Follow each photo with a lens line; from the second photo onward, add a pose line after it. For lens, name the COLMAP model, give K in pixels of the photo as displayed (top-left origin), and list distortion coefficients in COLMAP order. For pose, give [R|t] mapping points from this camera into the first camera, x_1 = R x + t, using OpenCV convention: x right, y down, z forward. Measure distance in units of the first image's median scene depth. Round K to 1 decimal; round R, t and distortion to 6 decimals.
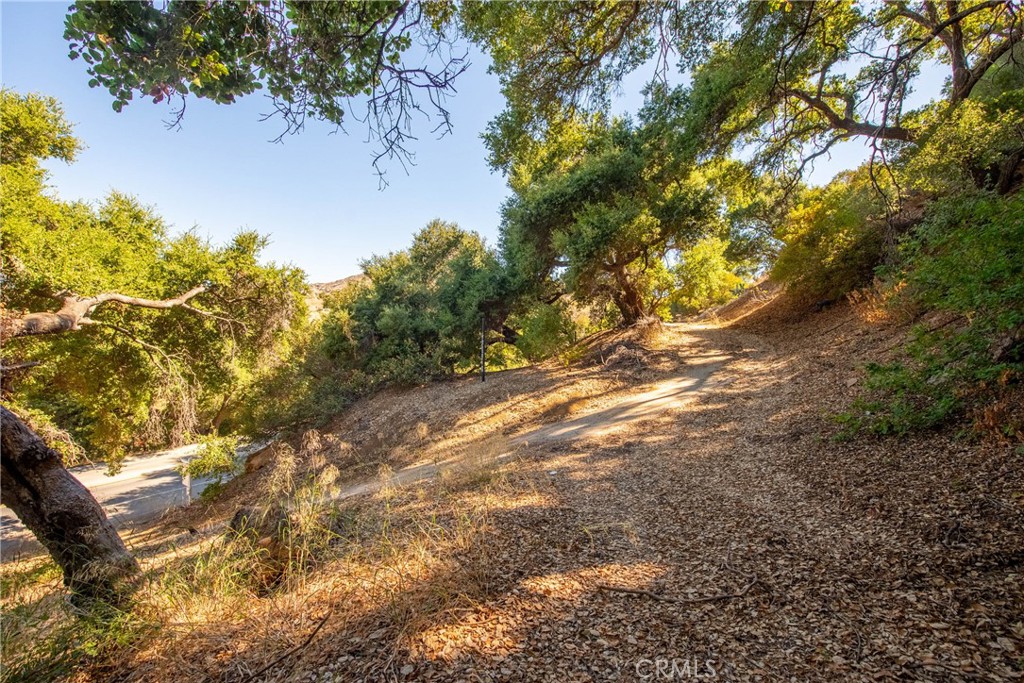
lens RADIAL K [[414.4, 0, 512.0], [0, 414.4, 341.5], [0, 0, 1]] dist [-0.017967, -0.000381]
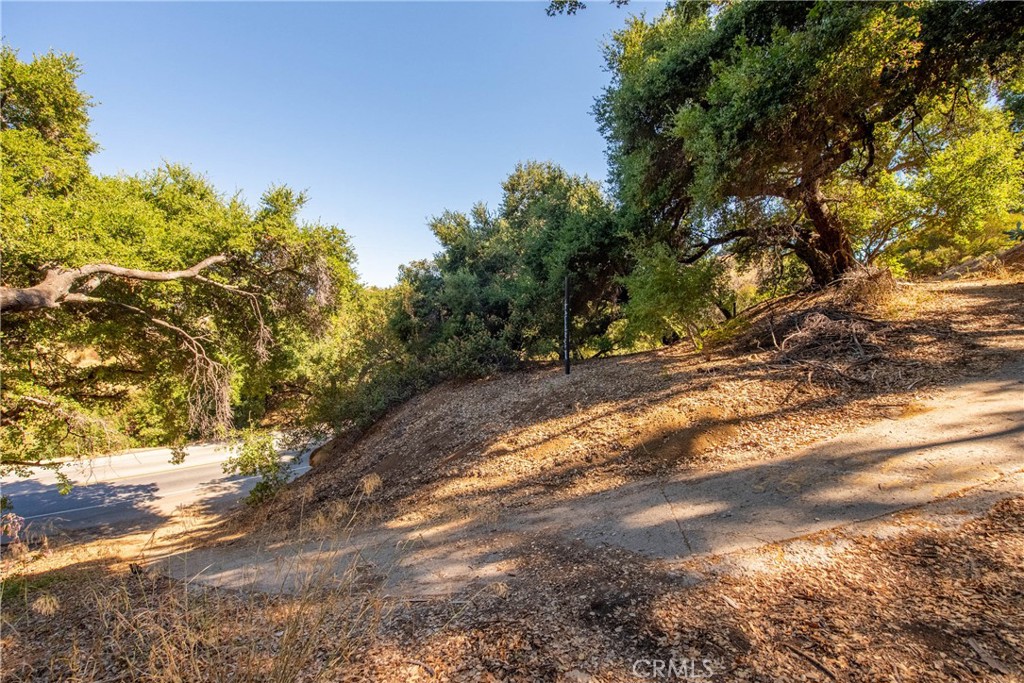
lens RADIAL K [[414.4, 0, 512.0], [0, 414.4, 341.5], [0, 0, 1]] dist [-0.017967, -0.000381]
pose [[0.936258, -0.002753, -0.351302, 0.089755], [0.017484, 0.999095, 0.038768, 0.019584], [0.350877, -0.042439, 0.935459, 0.393450]]
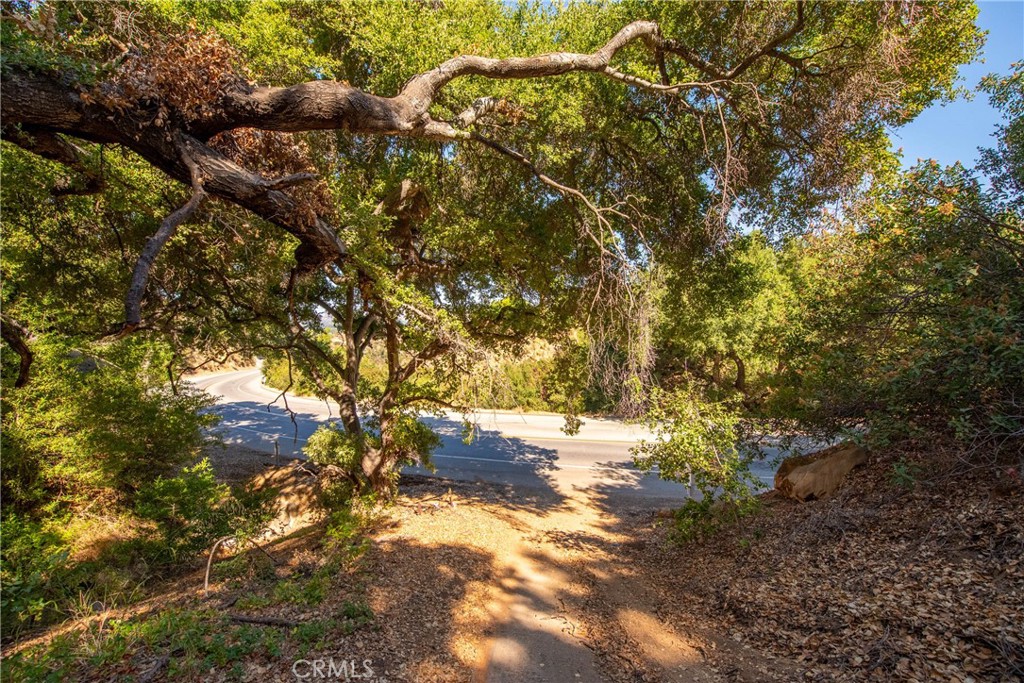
lens RADIAL K [[414.4, 0, 512.0], [0, 414.4, 341.5], [0, 0, 1]] dist [-0.017967, -0.000381]
pose [[0.347161, 0.020088, -0.937590, -0.394751], [0.014950, 0.999525, 0.026951, 0.161401], [0.937686, -0.023373, 0.346696, 0.685330]]
